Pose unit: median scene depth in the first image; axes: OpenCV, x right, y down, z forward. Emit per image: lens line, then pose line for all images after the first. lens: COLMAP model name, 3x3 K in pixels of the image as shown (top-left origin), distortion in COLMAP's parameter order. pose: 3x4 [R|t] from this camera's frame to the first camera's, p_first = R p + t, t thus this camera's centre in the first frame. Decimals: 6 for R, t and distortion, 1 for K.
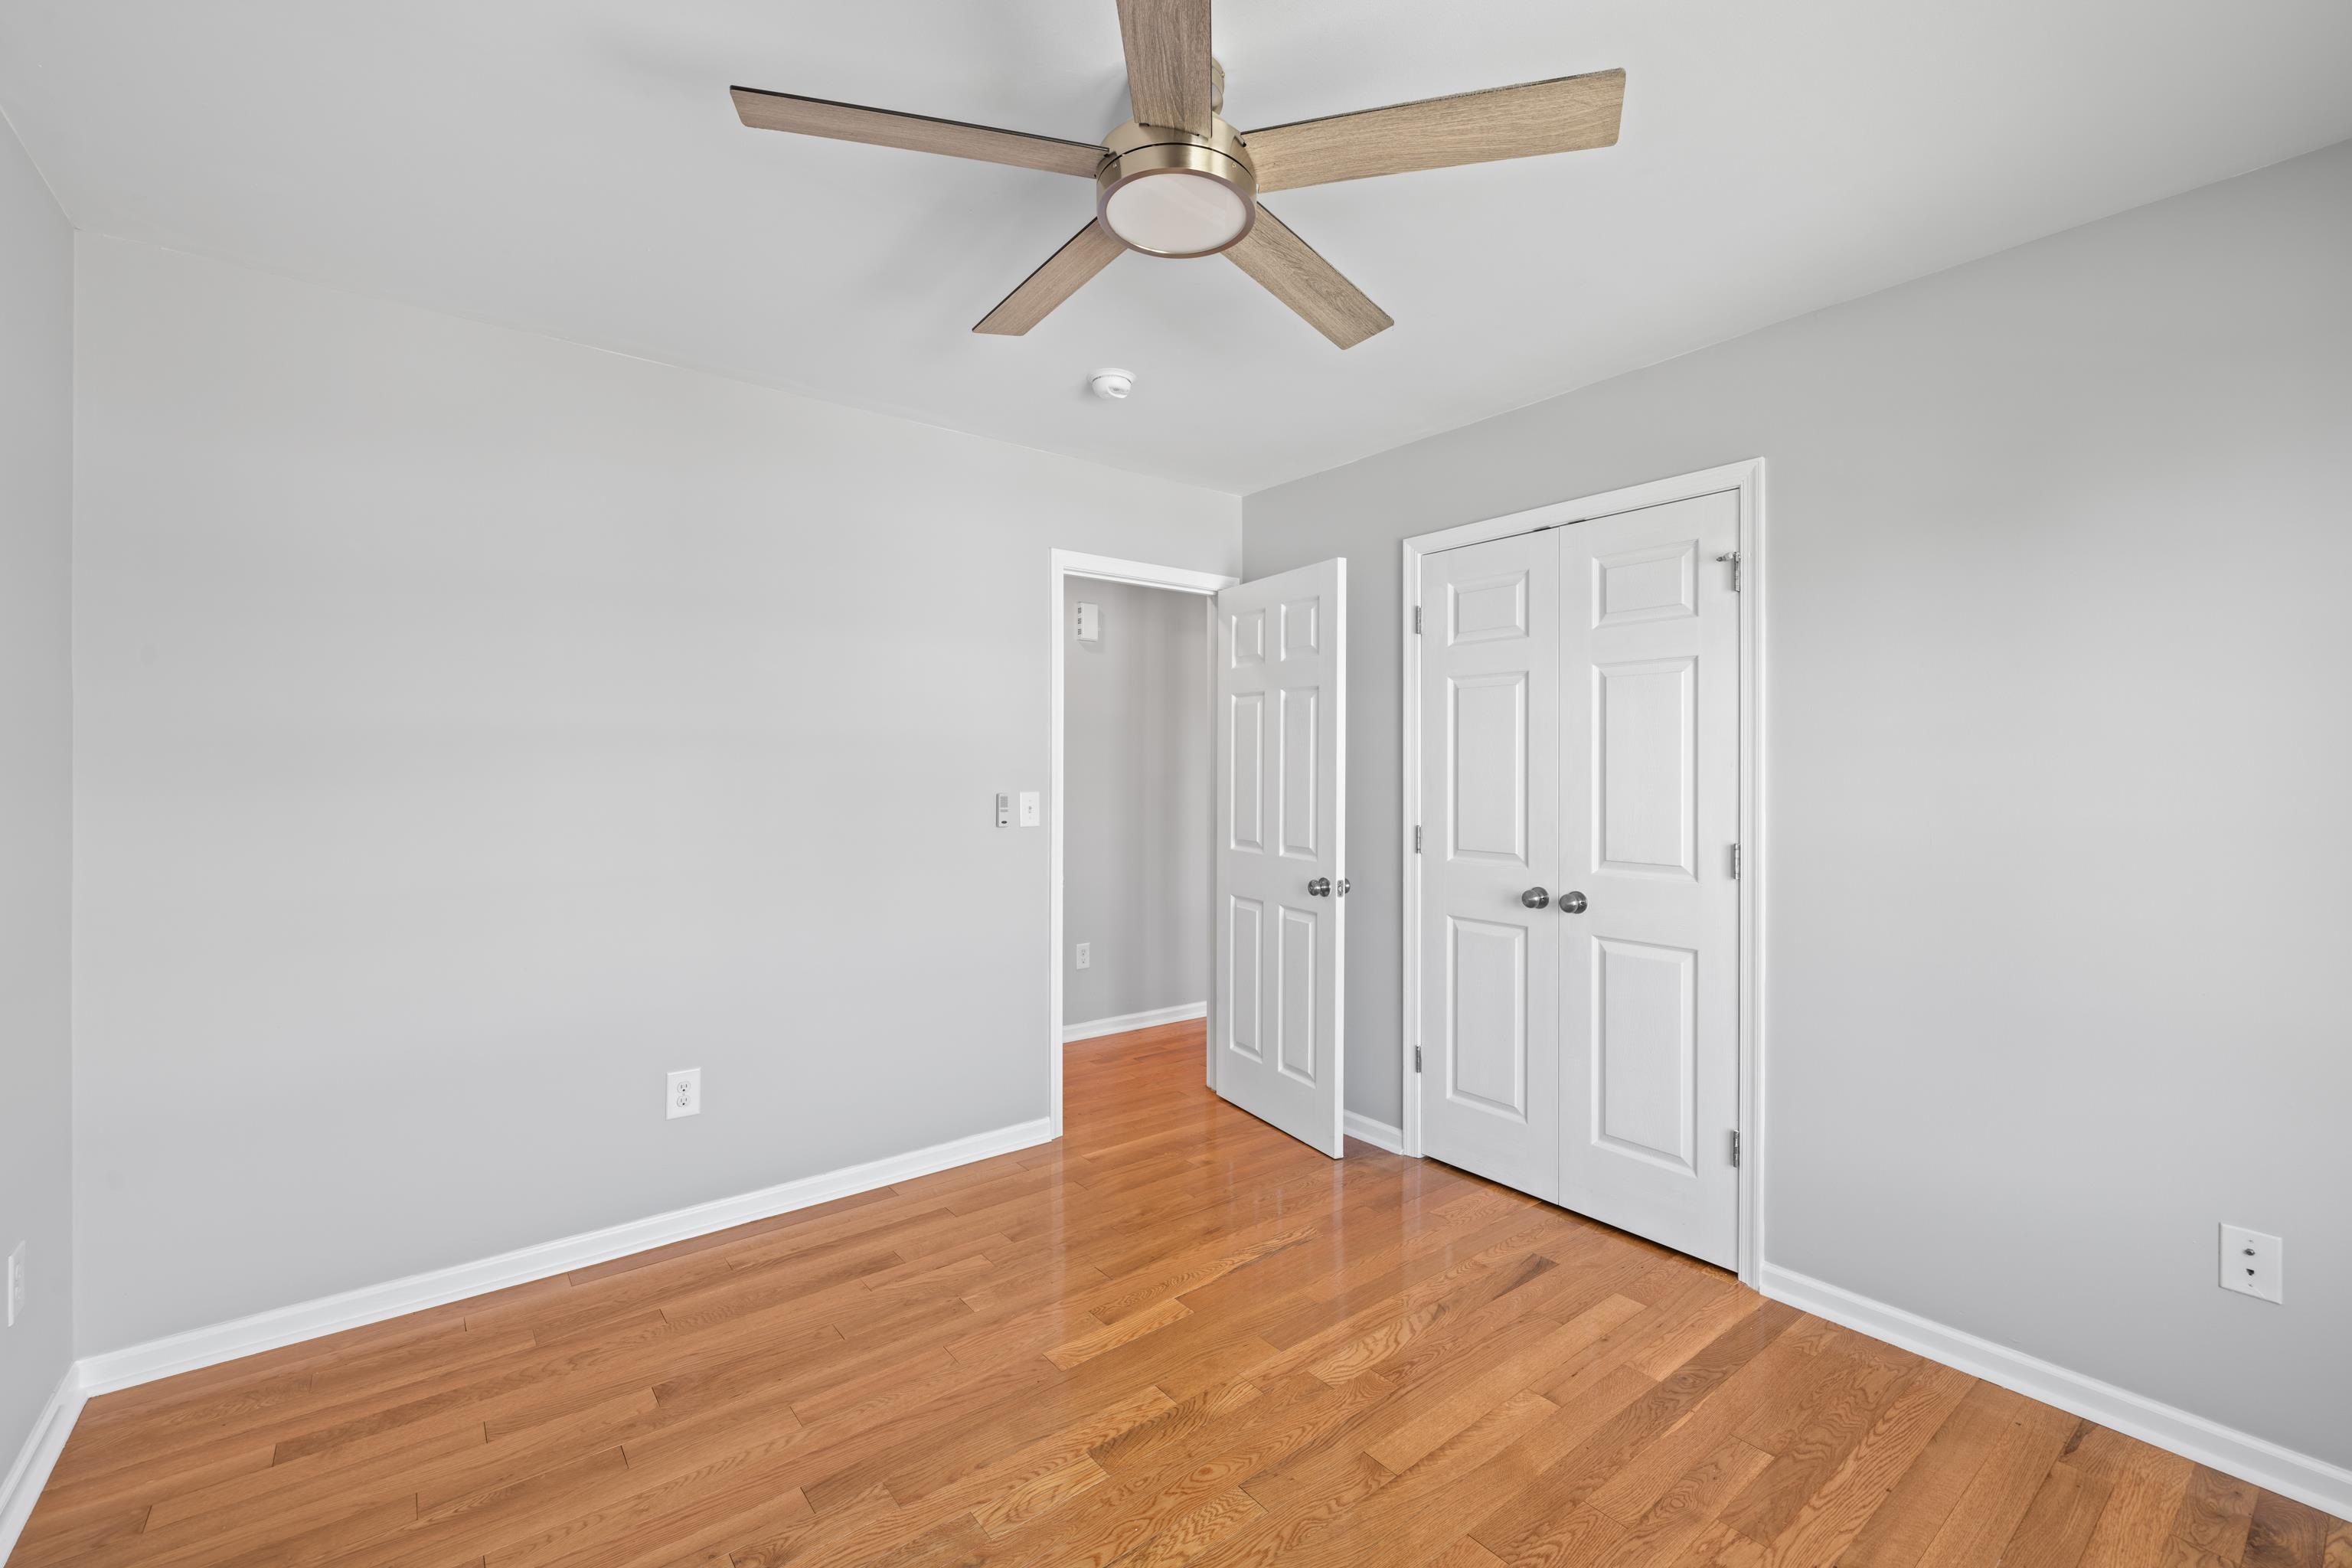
lens RADIAL K [[981.8, 0, 1178.1], [0, 981.8, 777.6], [0, 0, 1]] dist [-0.001816, -0.000614]
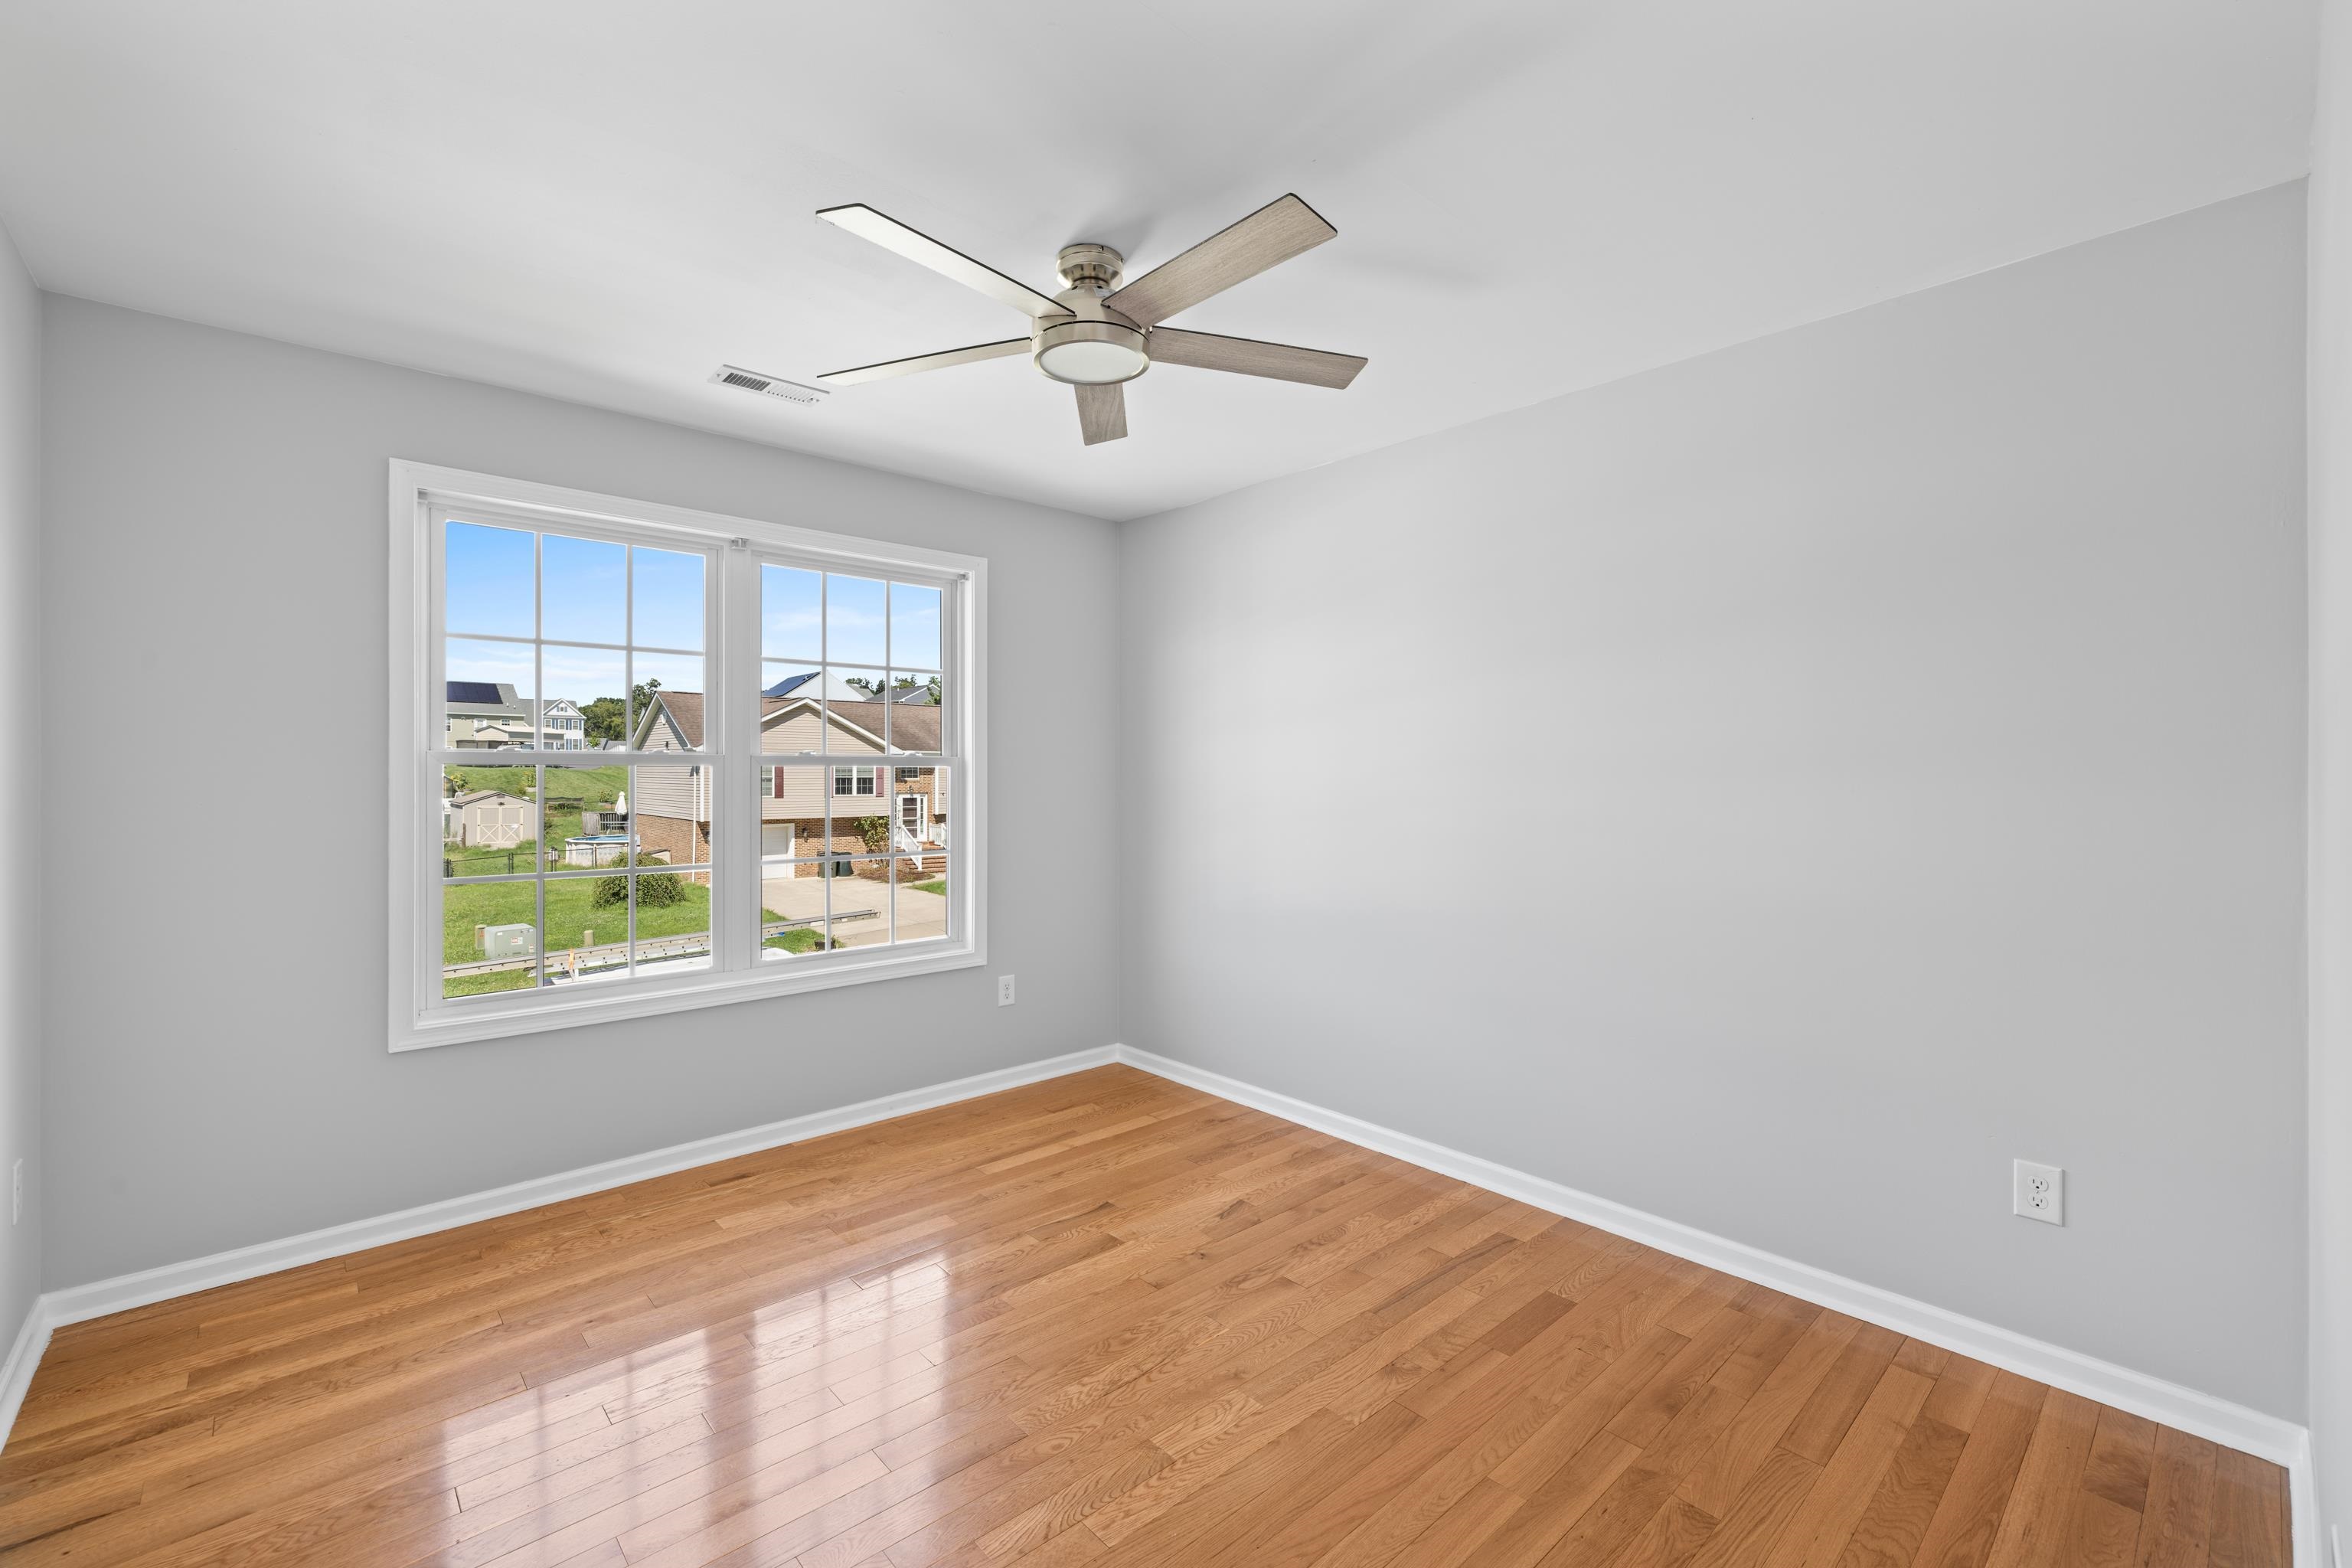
lens RADIAL K [[981.8, 0, 1186.6], [0, 981.8, 768.7], [0, 0, 1]] dist [-0.001816, -0.000614]
pose [[-0.996684, -0.003725, -0.081282, -0.020725], [-0.004225, 0.999973, 0.005985, -0.016104], [0.081258, 0.006309, -0.996673, 1.967963]]
